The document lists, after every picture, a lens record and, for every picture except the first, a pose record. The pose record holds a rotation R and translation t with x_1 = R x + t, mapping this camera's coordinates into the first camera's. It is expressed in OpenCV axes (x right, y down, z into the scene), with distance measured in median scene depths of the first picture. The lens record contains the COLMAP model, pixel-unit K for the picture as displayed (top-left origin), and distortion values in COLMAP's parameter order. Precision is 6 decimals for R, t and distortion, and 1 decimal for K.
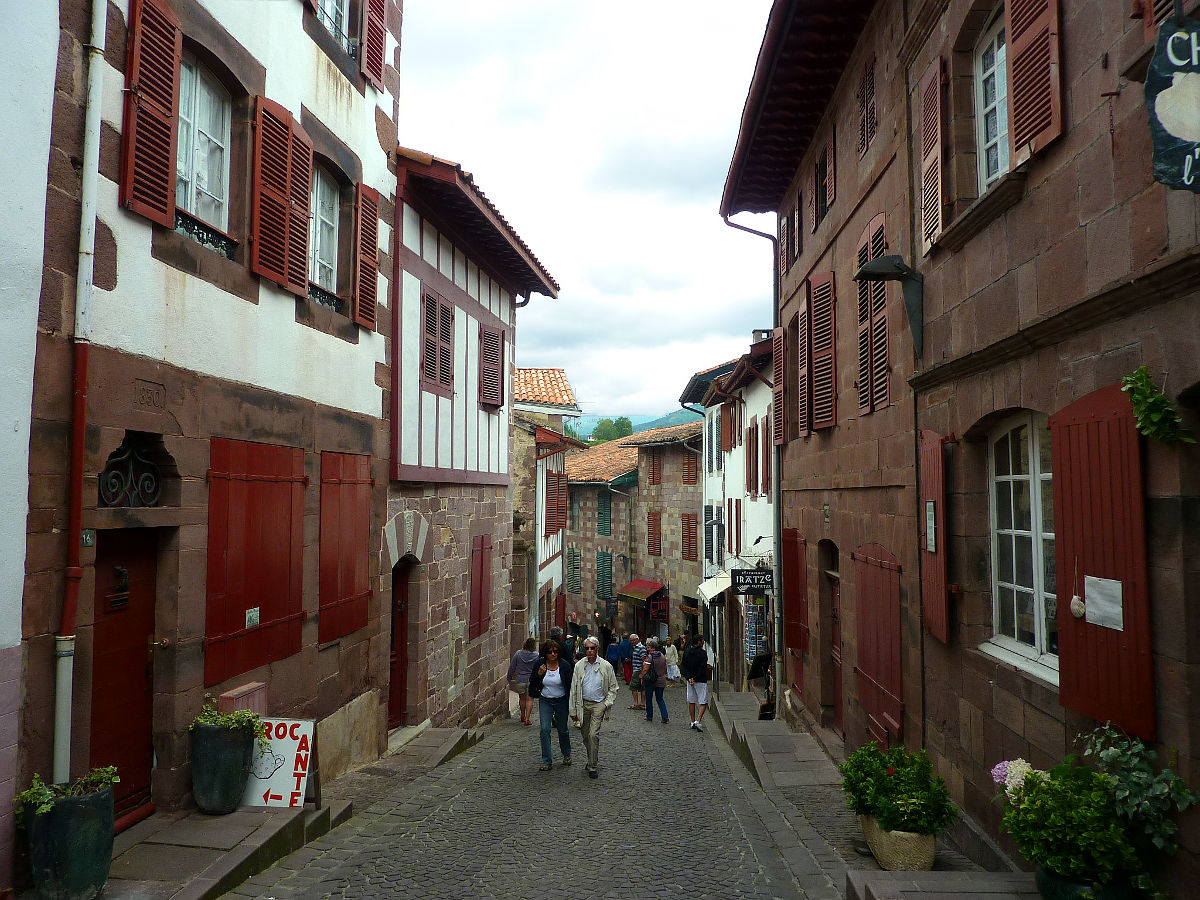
lens RADIAL K [[866.3, 0, 599.0], [0, 866.3, 448.1], [0, 0, 1]] dist [-0.011077, -0.009785]
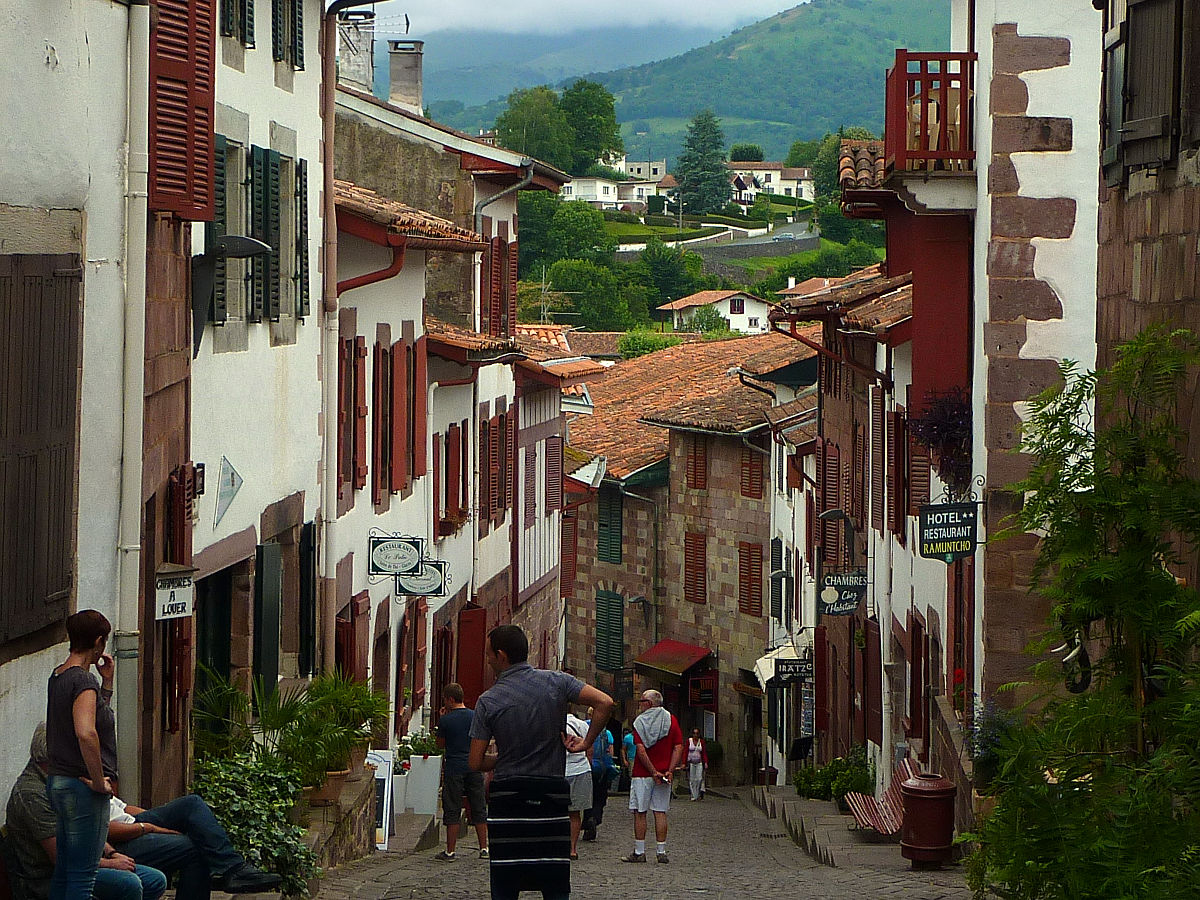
lens RADIAL K [[3040.7, 0, 600.1], [0, 3040.7, 449.3], [0, 0, 1]] dist [0.534180, 0.000000]
pose [[0.999251, 0.002577, 0.038616, -0.092056], [-0.006883, 0.993707, 0.111800, -0.236988], [-0.038085, -0.111982, 0.992980, -1.194504]]
